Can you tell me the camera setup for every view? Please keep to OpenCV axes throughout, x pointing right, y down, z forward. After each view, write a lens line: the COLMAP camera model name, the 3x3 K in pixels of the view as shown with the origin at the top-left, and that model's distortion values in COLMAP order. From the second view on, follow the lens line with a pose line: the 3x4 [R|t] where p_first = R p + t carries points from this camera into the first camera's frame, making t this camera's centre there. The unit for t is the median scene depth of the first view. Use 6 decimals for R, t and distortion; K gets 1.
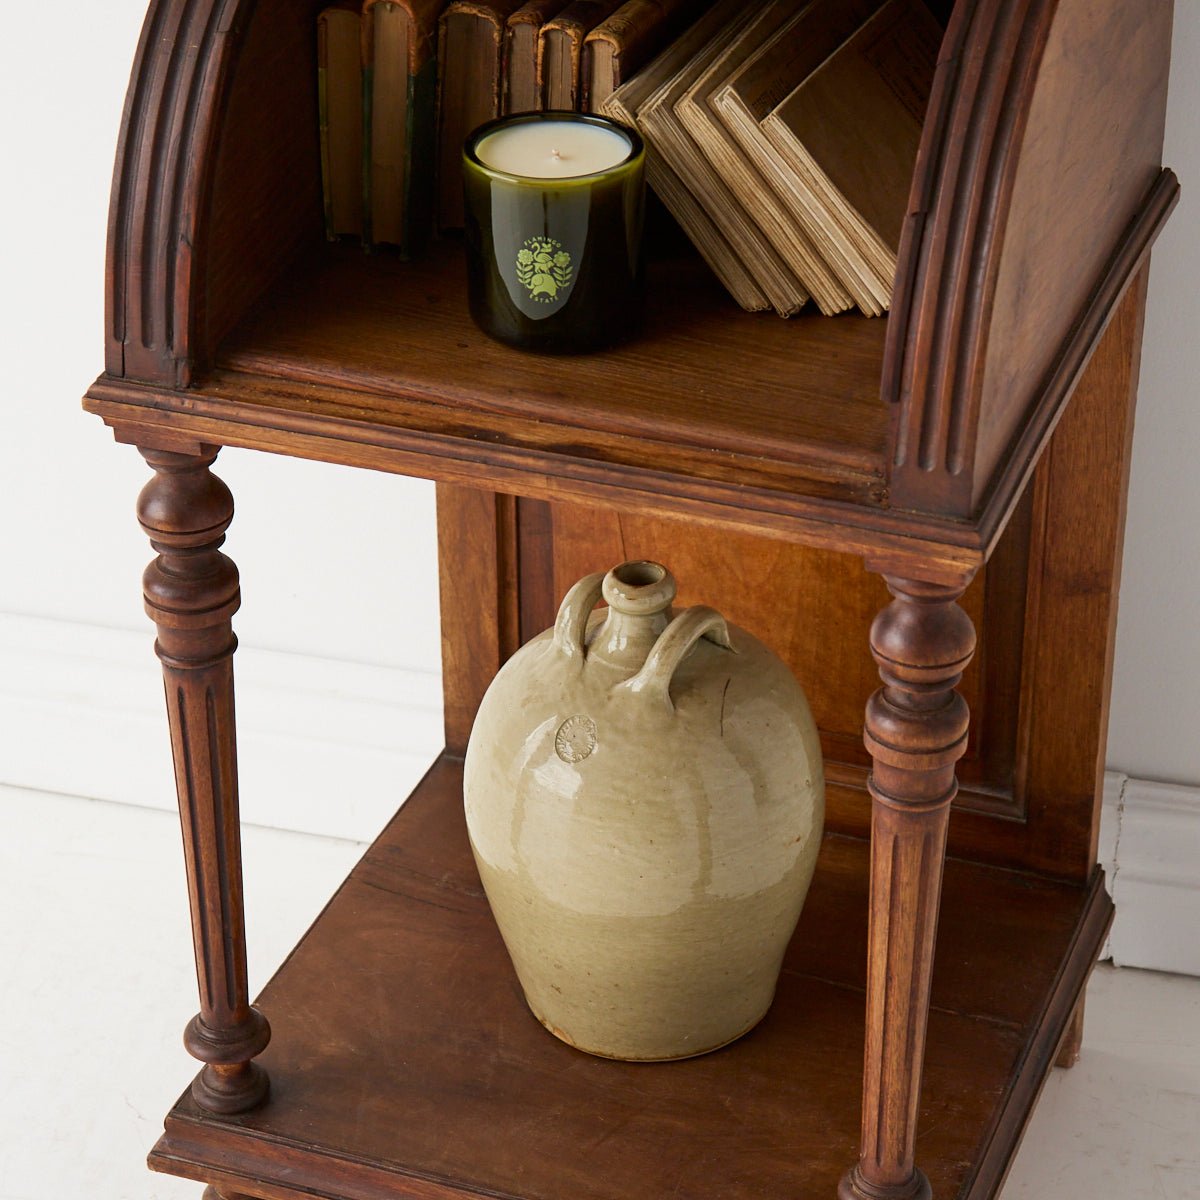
lens RADIAL K [[3244.6, 0, 599.1], [0, 3244.6, 651.9], [0, 0, 1]] dist [0.011081, 0.026328]
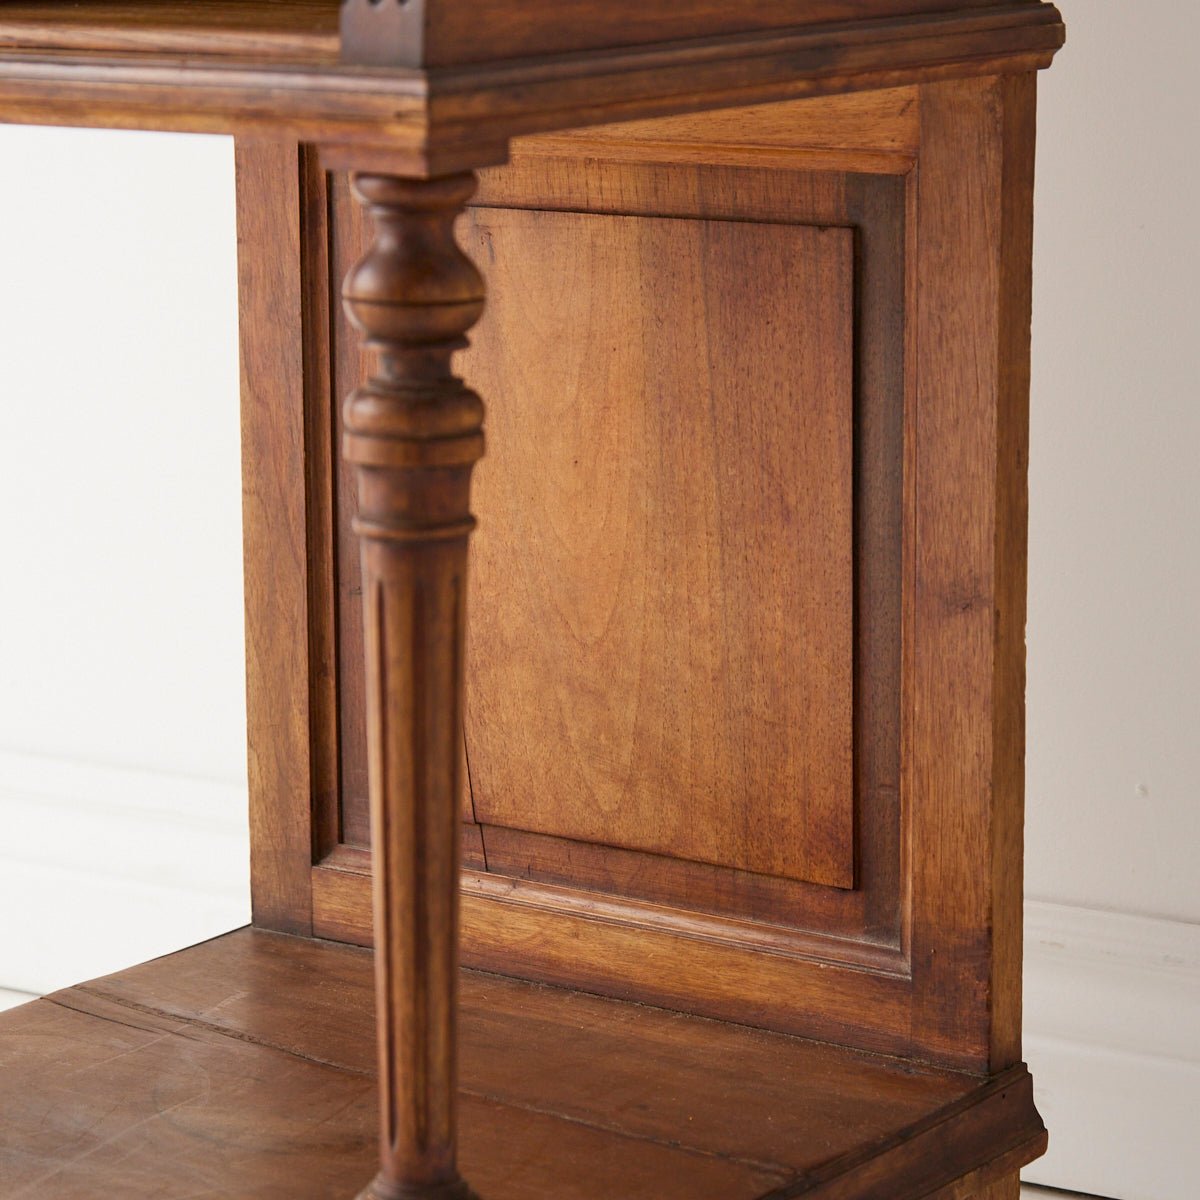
lens RADIAL K [[4085.0, 0, 601.7], [0, 4085.0, 514.8], [0, 0, 1]] dist [-0.047718, 0.971083]
pose [[0.960550, 0.047949, -0.273943, 0.336684], [-0.144289, 0.928001, -0.343504, 0.302607], [0.237748, 0.369480, 0.898310, 0.152864]]
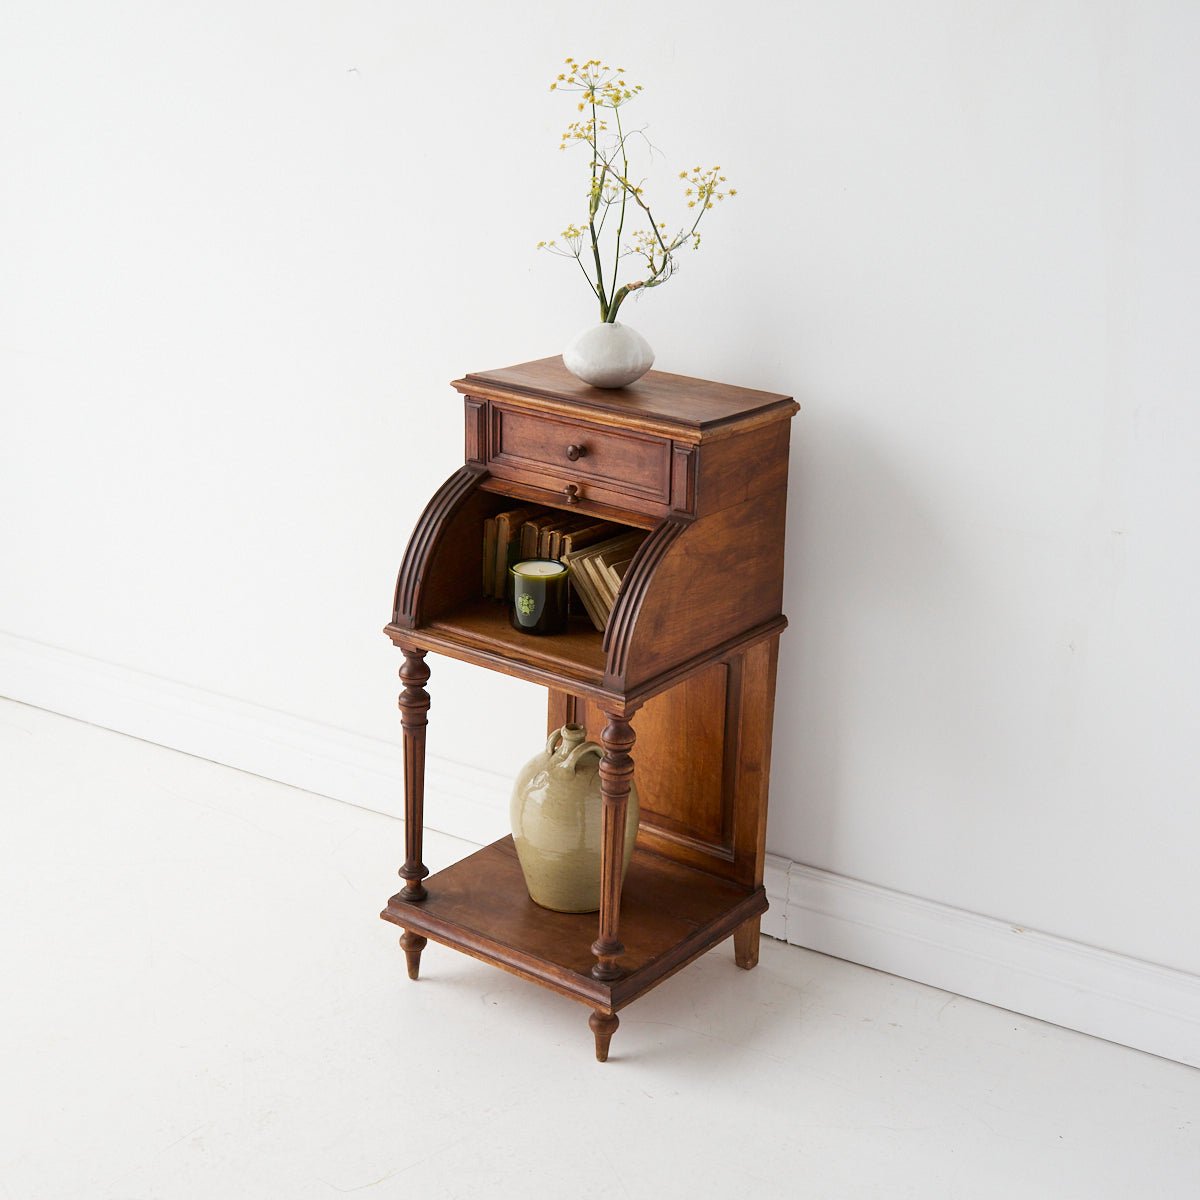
lens RADIAL K [[2073.8, 0, 600.0], [0, 2073.8, 600.0], [0, 0, 1]] dist [0.037724, 0.066425]
pose [[0.958890, 0.127327, -0.253609, 0.466544], [-0.178257, 0.965626, -0.189185, 0.202081], [0.220803, 0.226615, 0.948626, -0.723788]]
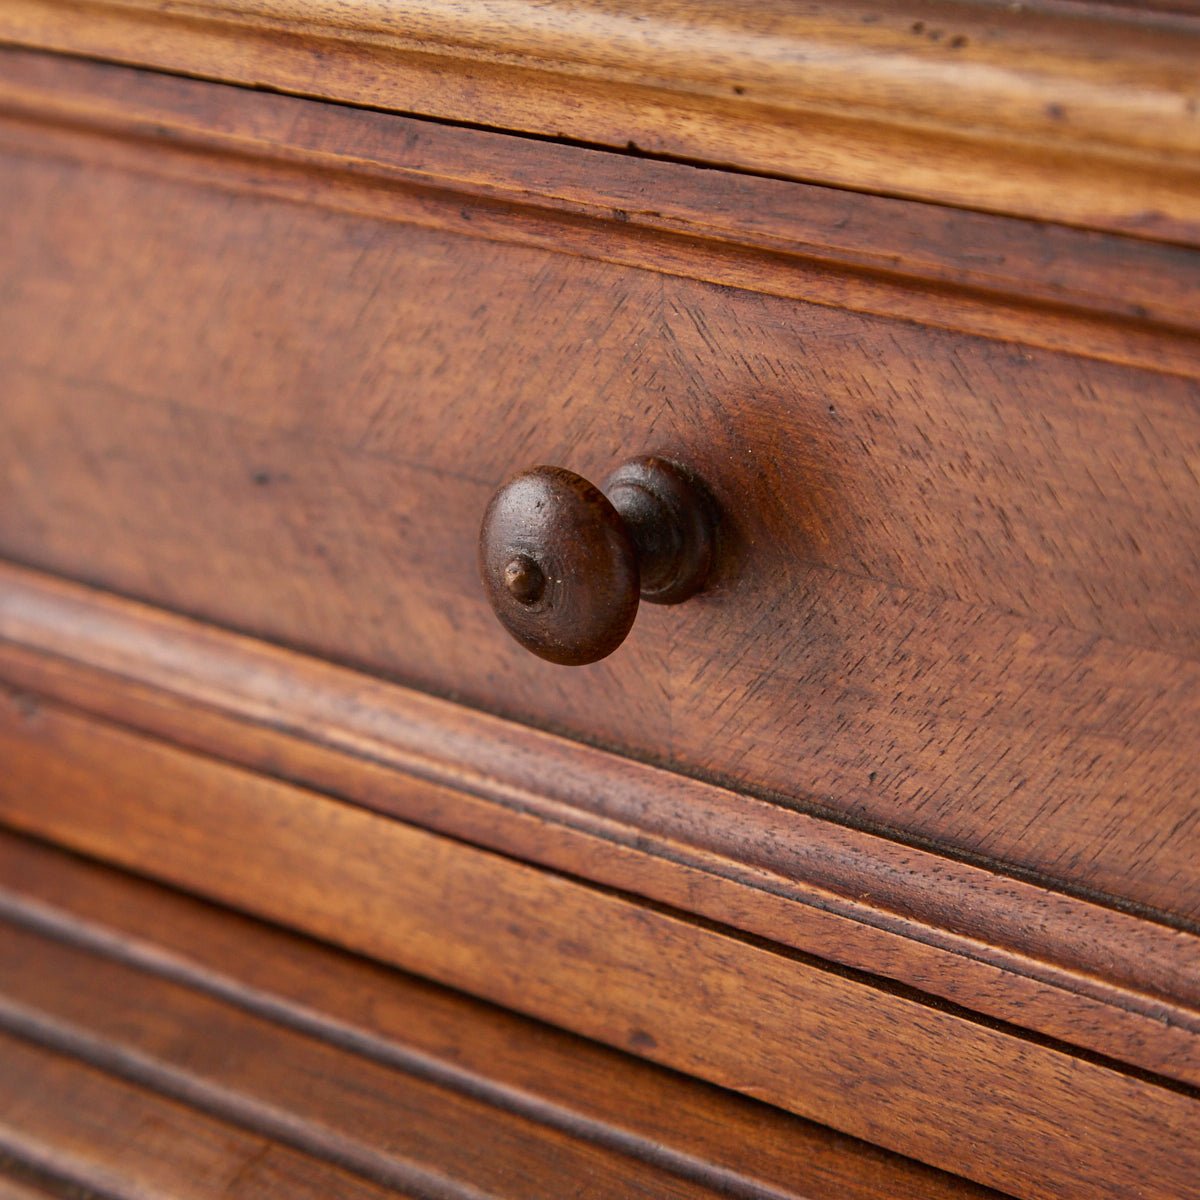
lens RADIAL K [[4085.0, 0, 601.7], [0, 4085.0, 514.8], [0, 0, 1]] dist [-0.047718, 0.971083]
pose [[0.929137, 0.095560, -0.357172, 0.105324], [-0.172033, 0.966819, -0.188852, -0.176854], [0.327274, 0.236915, 0.914747, 0.582900]]
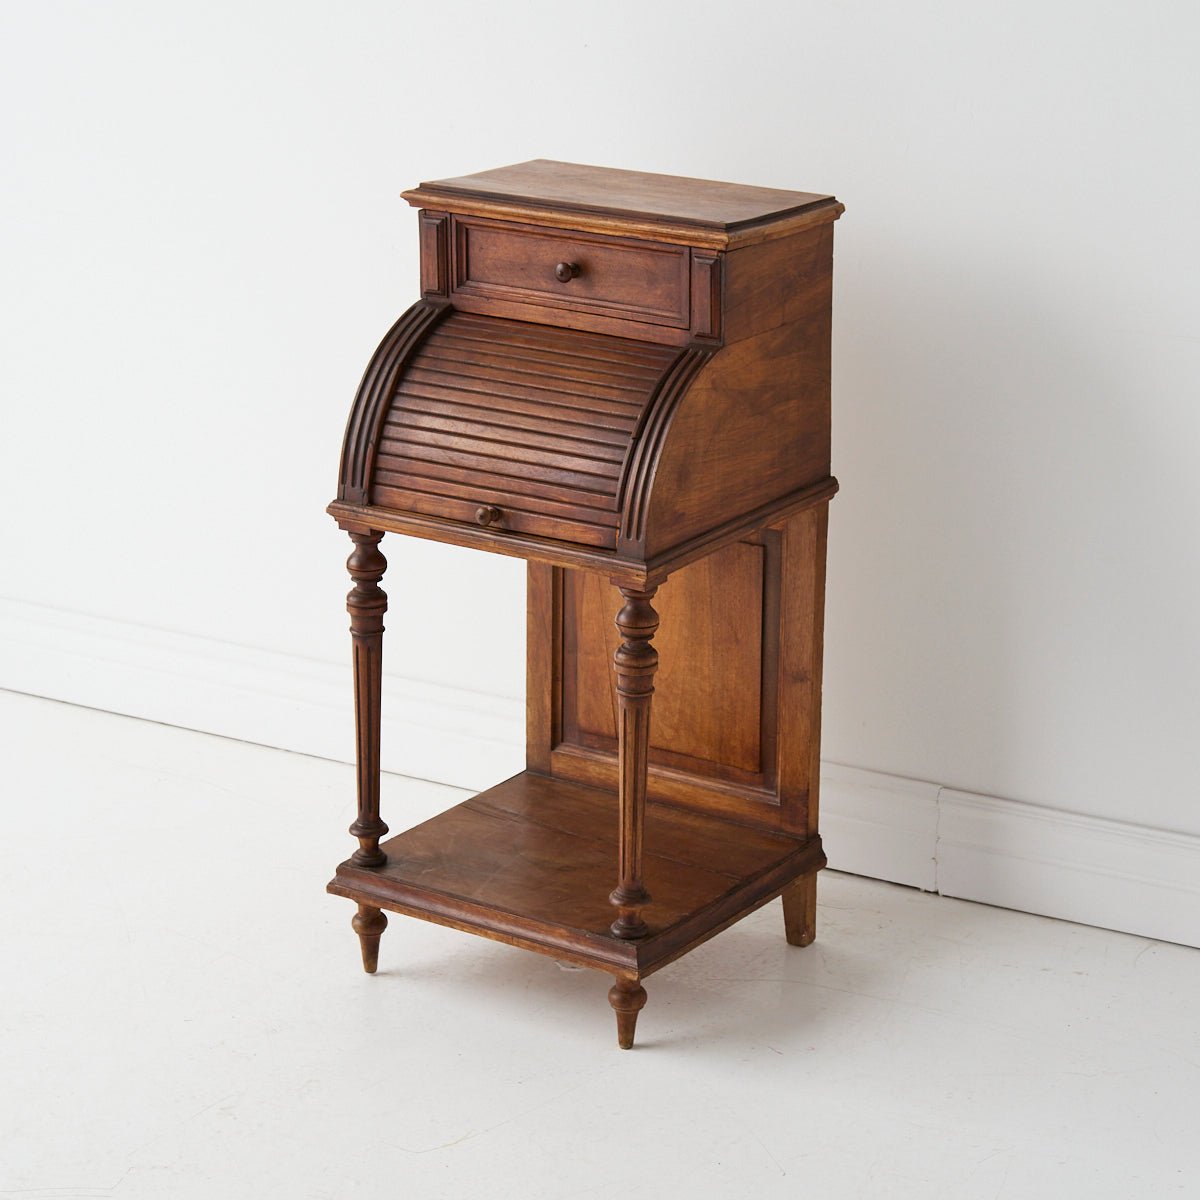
lens RADIAL K [[3396.3, 0, 600.1], [0, 3396.3, 522.2], [0, 0, 1]] dist [-0.014412, -0.029087]
pose [[0.972375, 0.079670, -0.219408, 0.518955], [-0.134115, 0.960003, -0.245781, 0.459372], [0.191051, 0.268417, 0.944167, -1.173659]]
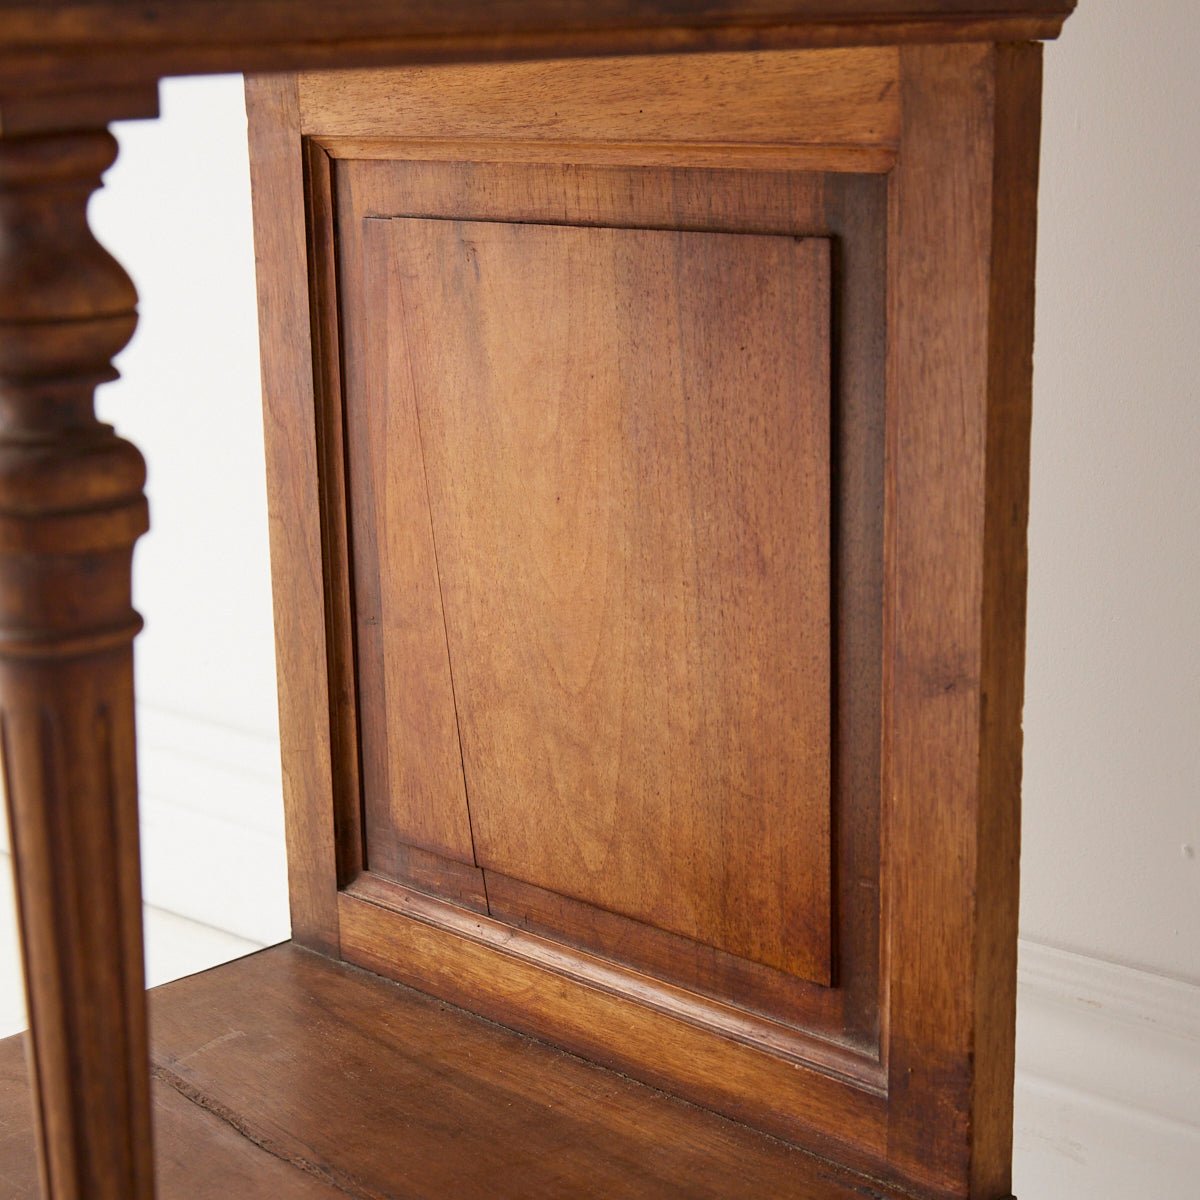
lens RADIAL K [[2423.8, 0, 602.6], [0, 2423.8, 636.4], [0, 0, 1]] dist [-0.050139, -0.045107]
pose [[0.903998, 0.091992, -0.417522, 0.295409], [-0.209805, 0.946355, -0.245751, 0.104202], [0.372518, 0.309756, 0.874804, 0.592094]]
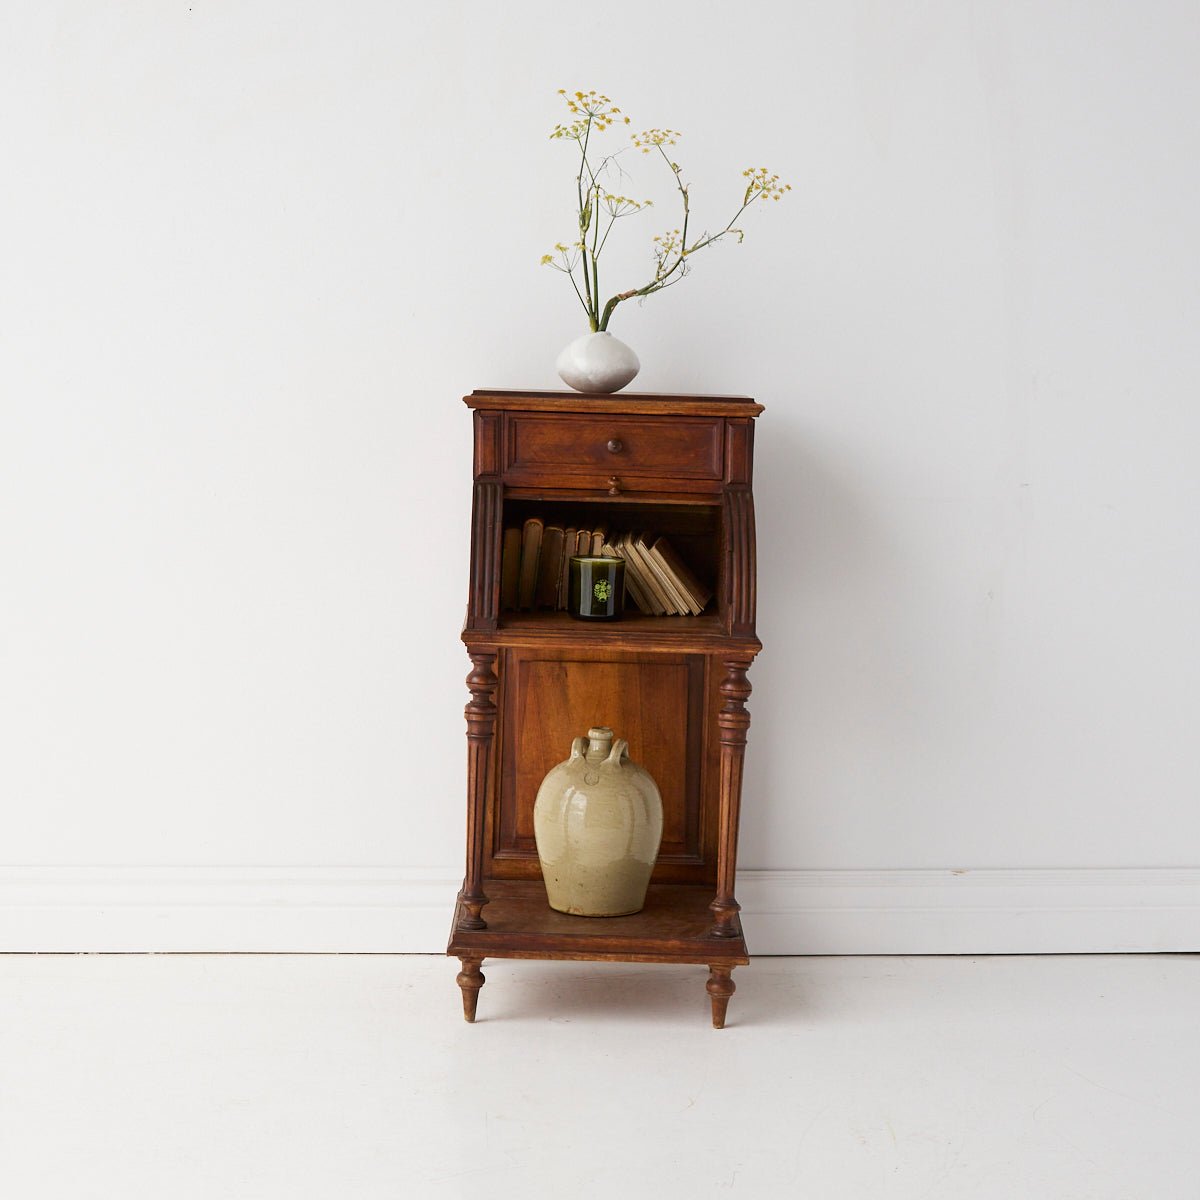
lens RADIAL K [[3244.6, 0, 599.1], [0, 3244.6, 651.9], [0, 0, 1]] dist [0.011081, 0.026328]
pose [[0.932336, -0.003742, 0.361573, -1.002725], [0.151111, 0.912475, -0.380204, 0.981774], [-0.328504, 0.409116, 0.851299, -1.443455]]
